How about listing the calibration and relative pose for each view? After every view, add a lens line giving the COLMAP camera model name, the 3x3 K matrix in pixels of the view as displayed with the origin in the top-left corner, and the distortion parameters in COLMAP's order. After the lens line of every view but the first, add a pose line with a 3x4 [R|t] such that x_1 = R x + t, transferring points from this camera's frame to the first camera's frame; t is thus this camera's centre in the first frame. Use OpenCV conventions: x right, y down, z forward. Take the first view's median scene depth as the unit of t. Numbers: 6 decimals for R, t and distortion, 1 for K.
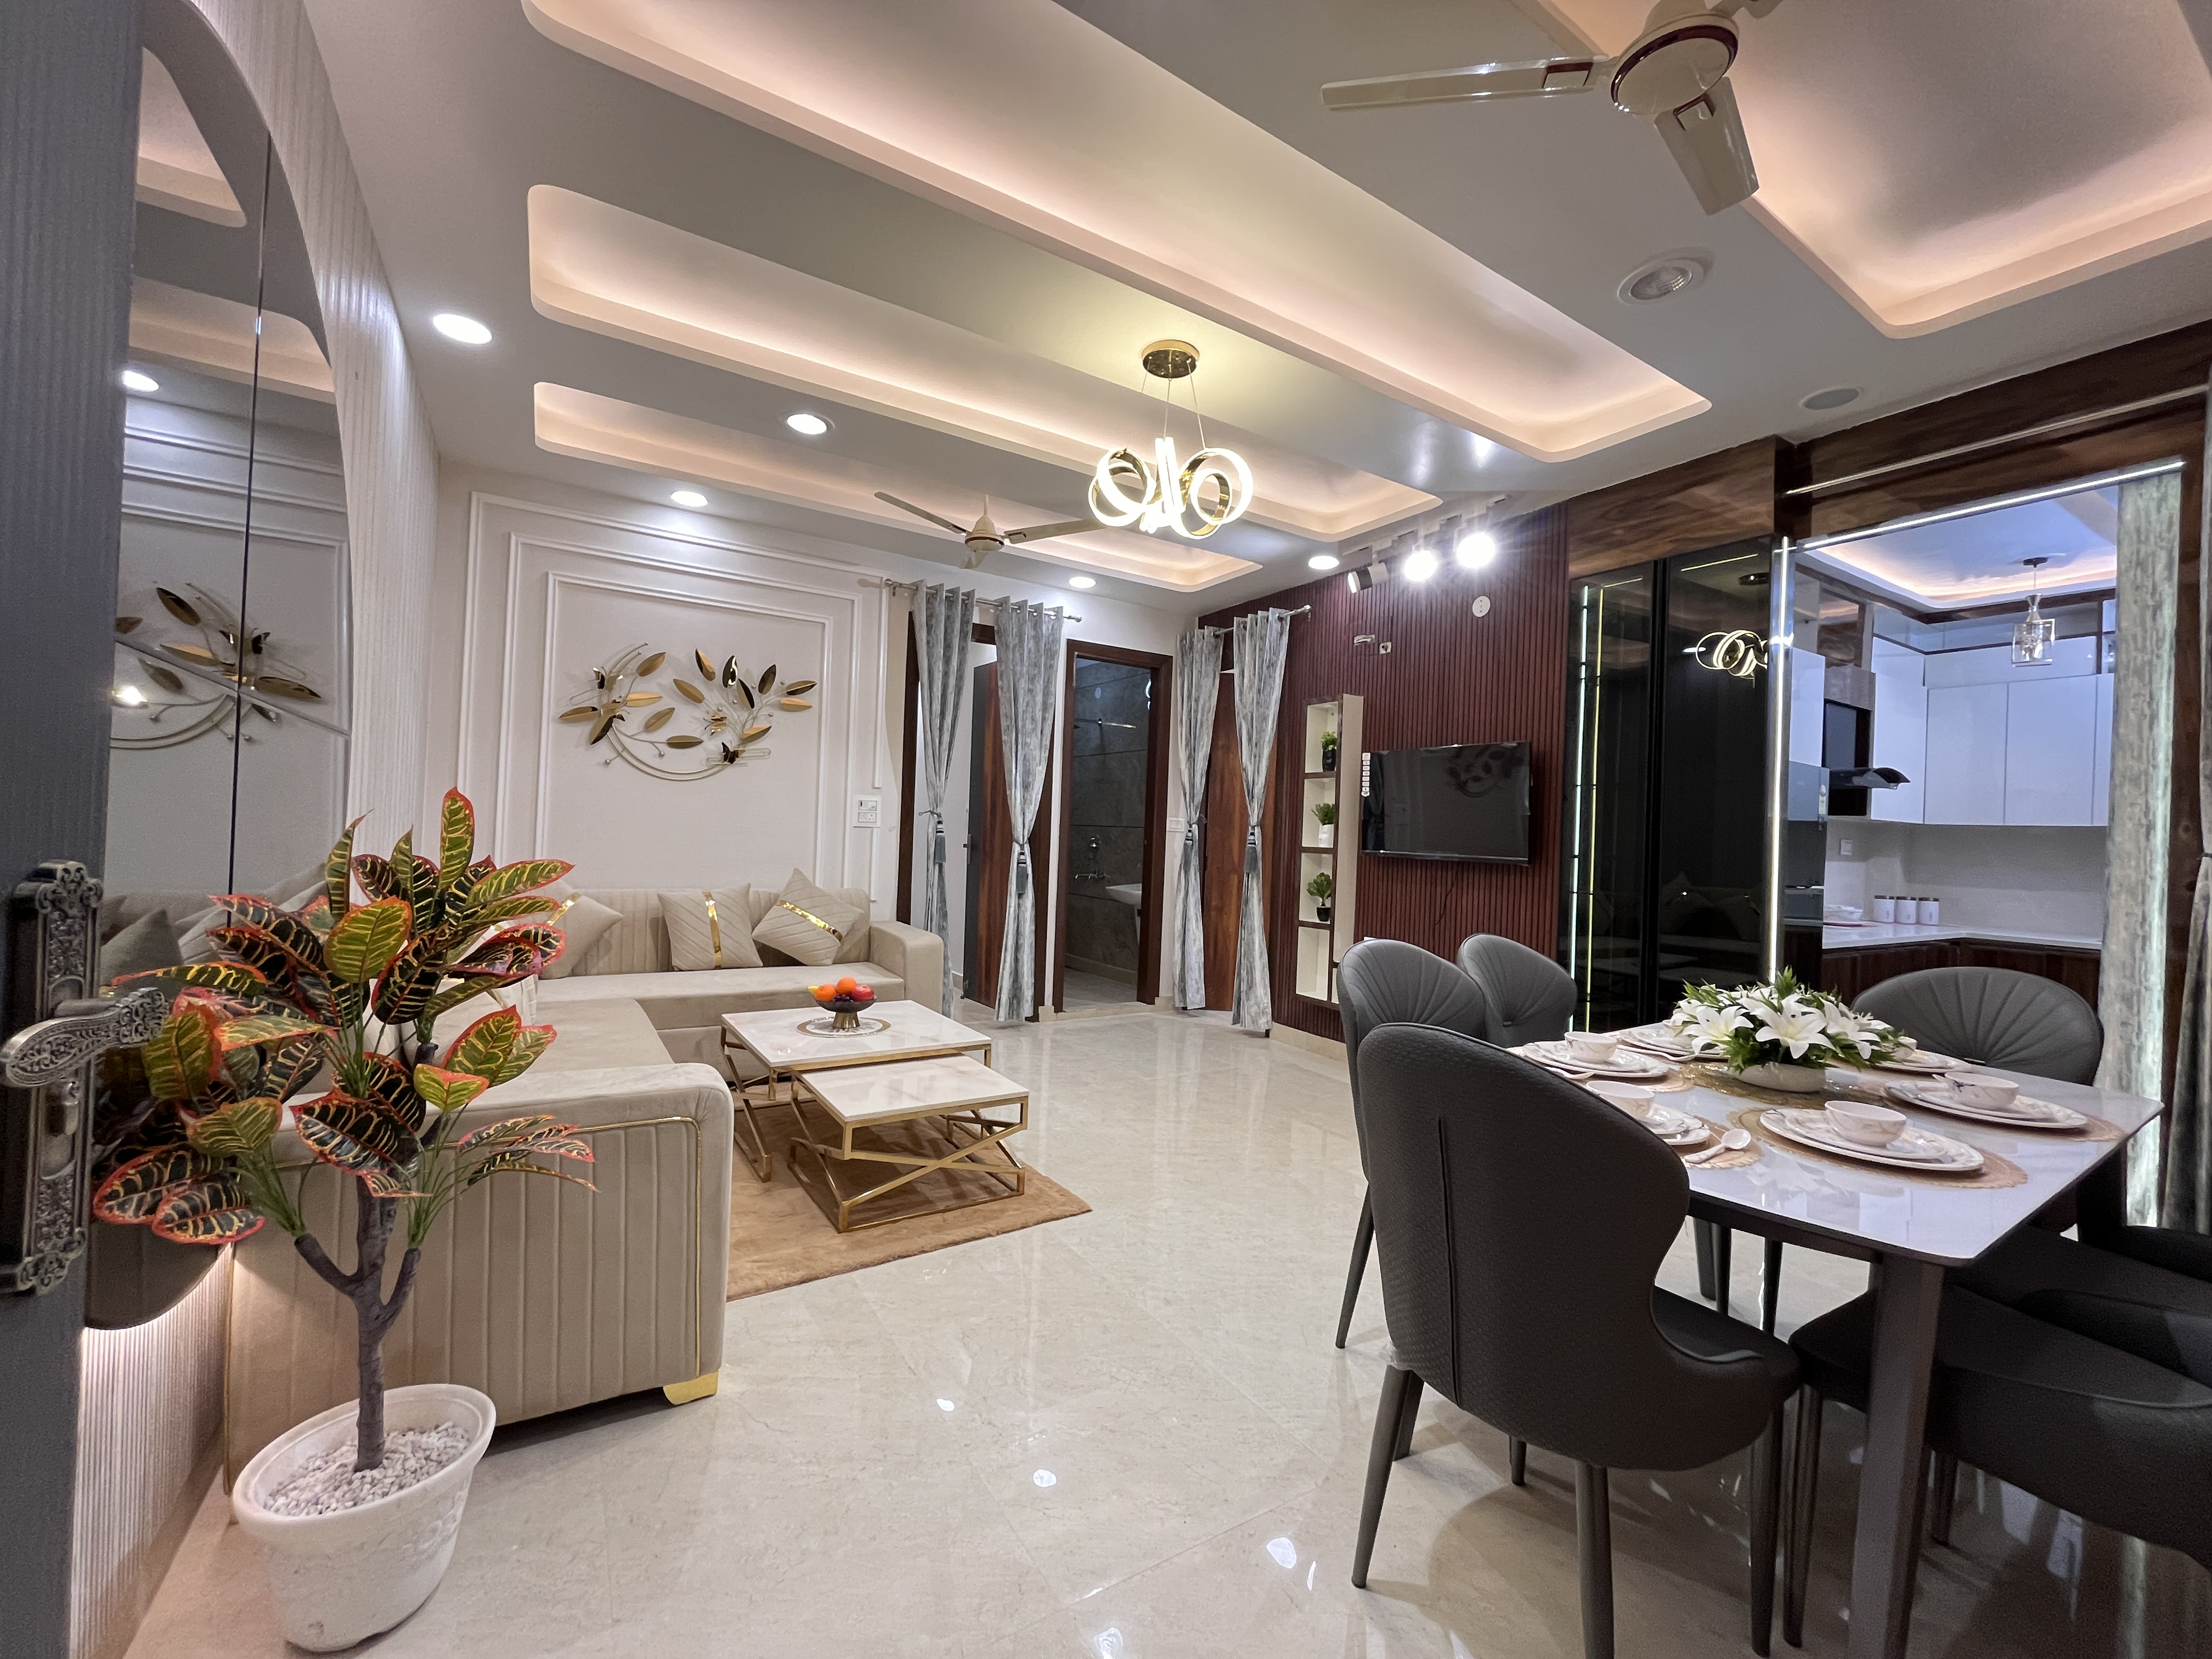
lens RADIAL K [[899.9, 0, 1098.3], [0, 899.9, 828.1], [0, 0, 1]] dist [-0.000202, 0.000249]
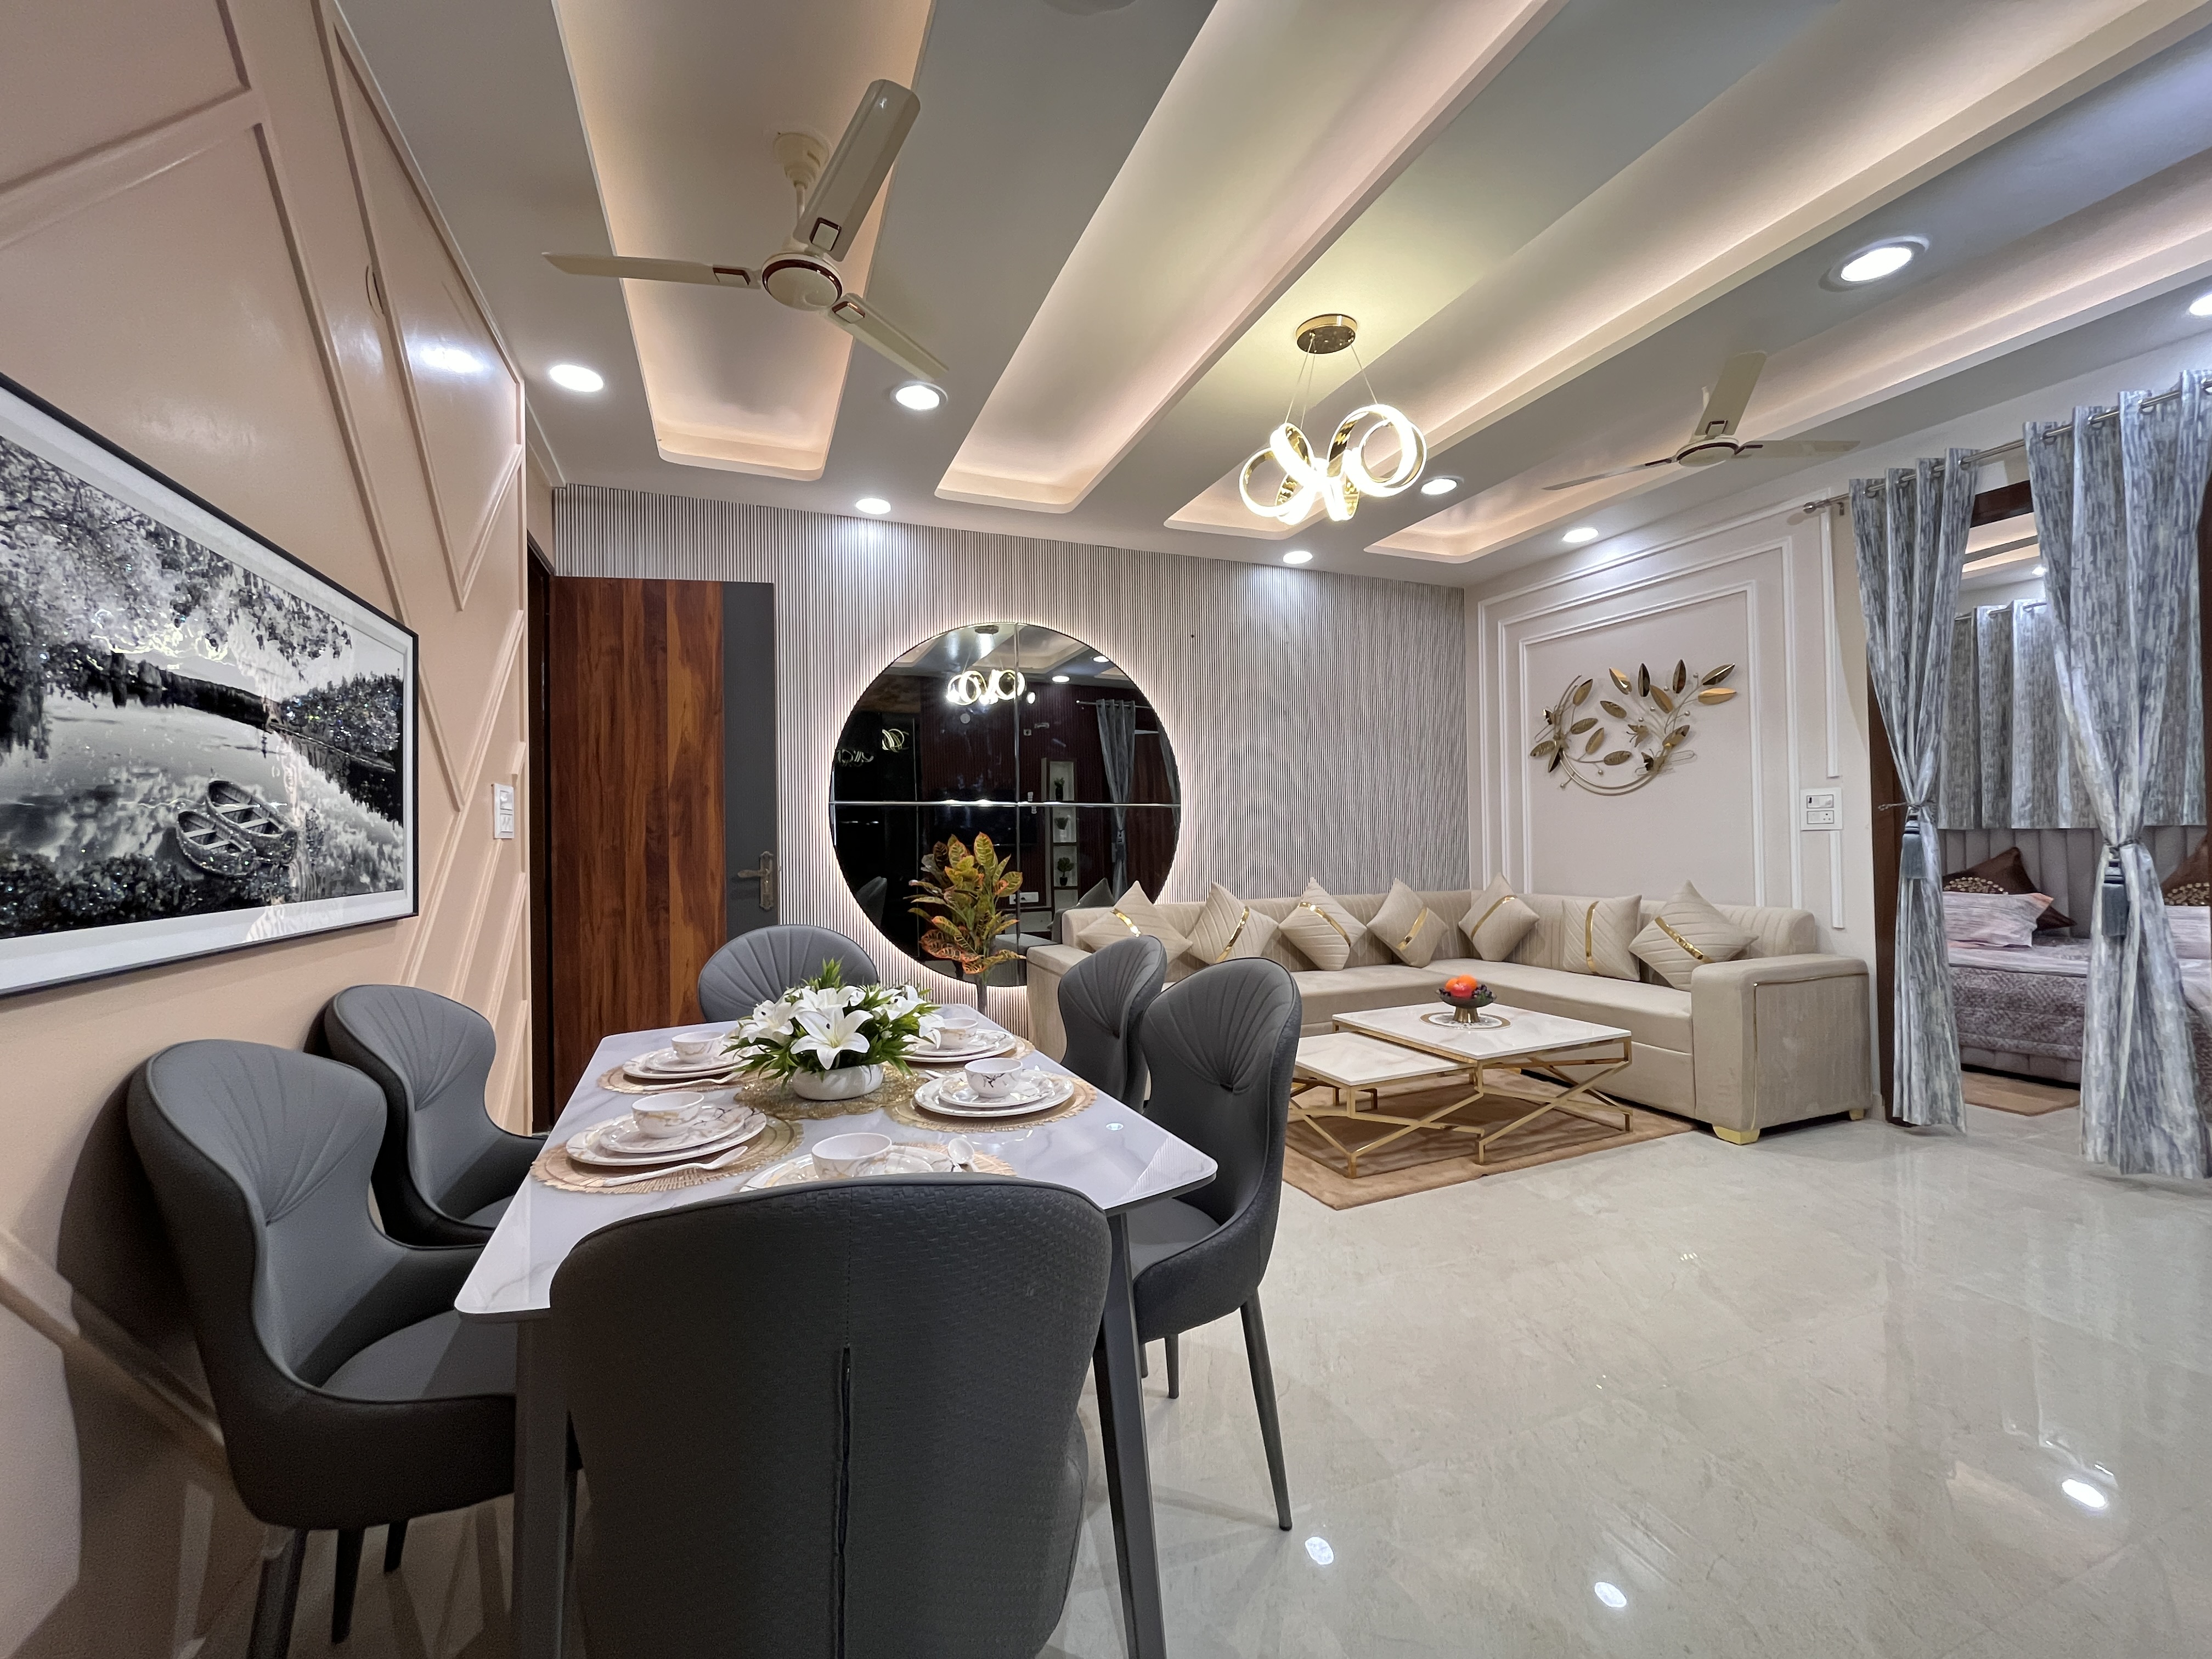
lens RADIAL K [[899.9, 0, 1098.3], [0, 899.9, 828.1], [0, 0, 1]] dist [-0.000202, 0.000249]
pose [[-0.164803, -0.048329, -0.985142, 0.661415], [0.015322, 0.998553, -0.051550, 0.030256], [0.986207, -0.023590, -0.163824, 0.576048]]
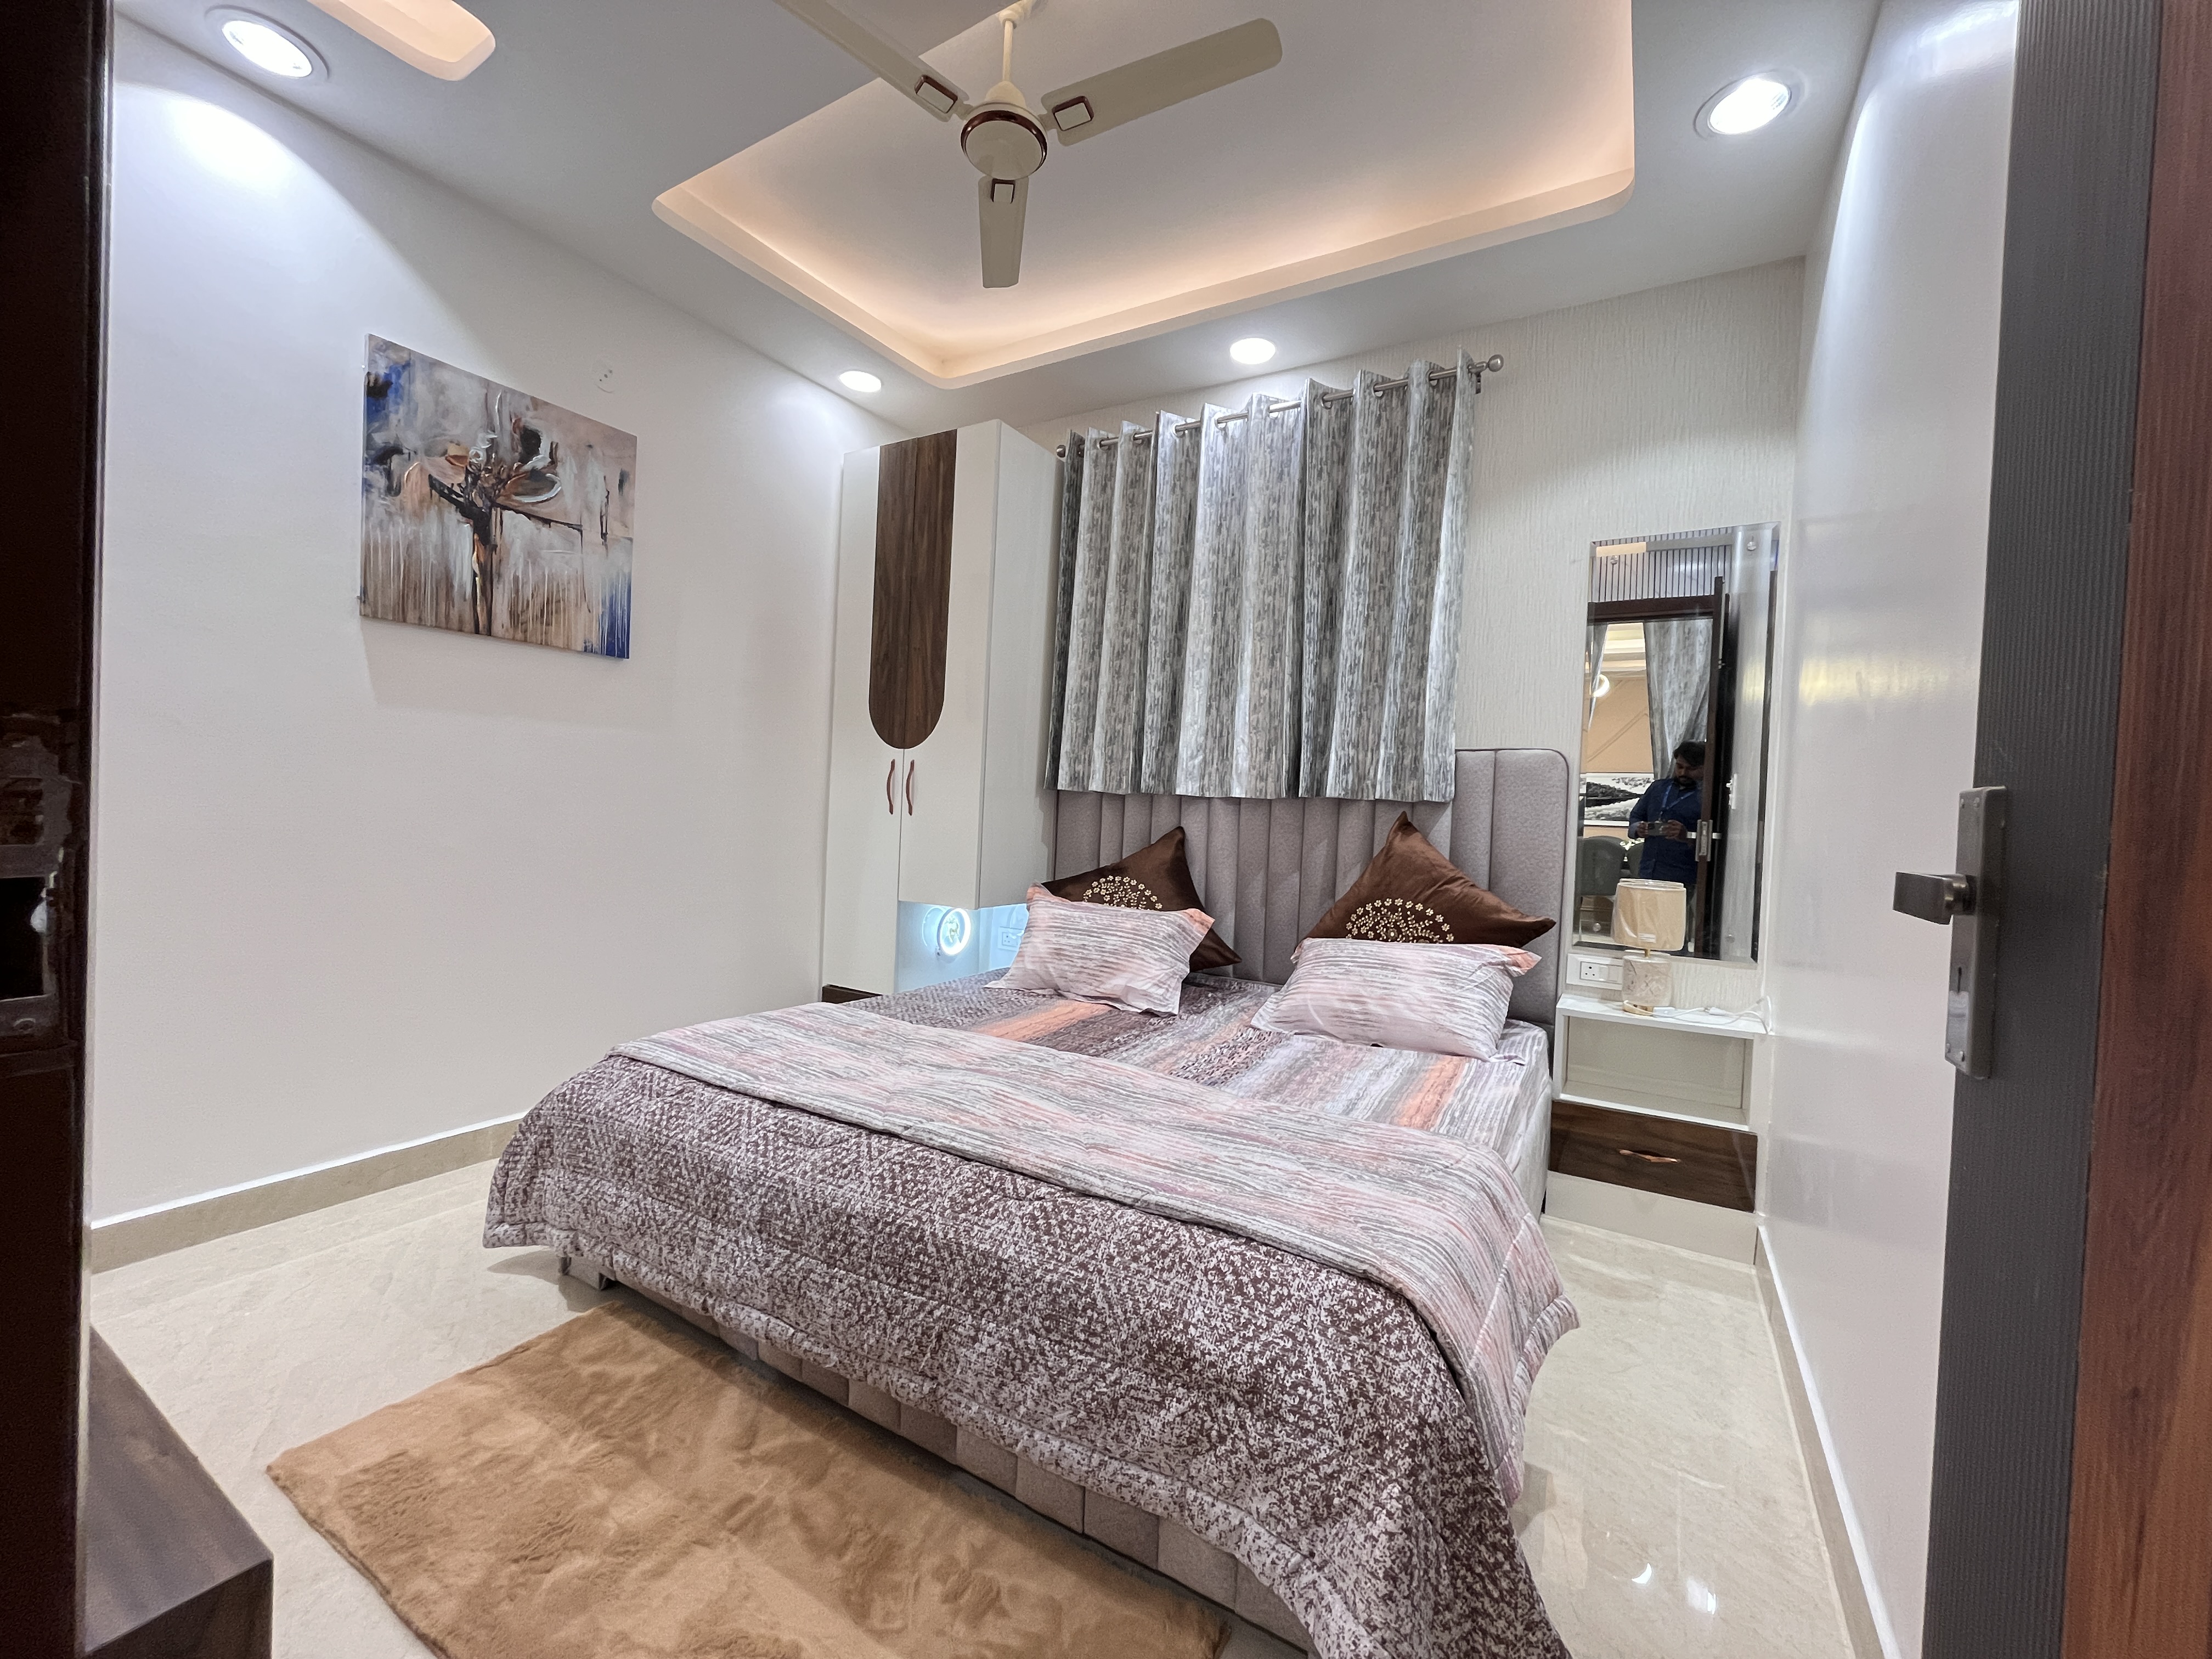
lens RADIAL K [[899.9, 0, 1098.3], [0, 899.9, 828.1], [0, 0, 1]] dist [-0.000202, 0.000249]
pose [[0.463606, -0.001488, -0.886040, -0.134585], [-0.019736, 0.999733, -0.012006, 0.023183], [0.885822, 0.023053, 0.463453, 1.207696]]
